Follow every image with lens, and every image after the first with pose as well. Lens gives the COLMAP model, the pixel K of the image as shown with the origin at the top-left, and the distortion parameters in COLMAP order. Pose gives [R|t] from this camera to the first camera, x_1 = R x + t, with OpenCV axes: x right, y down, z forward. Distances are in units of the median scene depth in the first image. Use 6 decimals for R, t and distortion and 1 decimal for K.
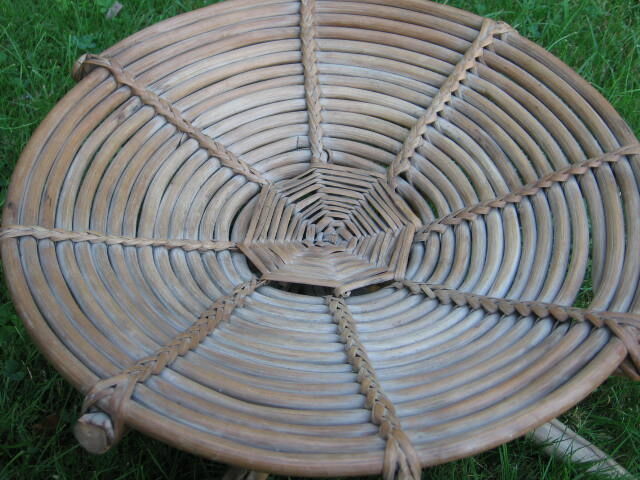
lens RADIAL K [[830.2, 0, 310.8], [0, 830.2, 240.1], [0, 0, 1]] dist [0.000049, 0.002707]
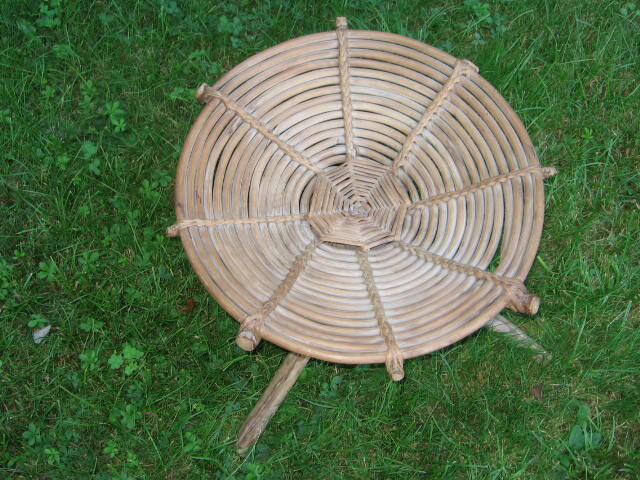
lens RADIAL K [[830.2, 0, 310.8], [0, 830.2, 240.1], [0, 0, 1]] dist [0.000049, 0.002707]
pose [[0.999993, -0.002927, -0.002424, -0.070811], [0.003564, 0.943653, 0.330918, -0.516482], [0.001319, -0.330924, 0.943656, -0.651592]]
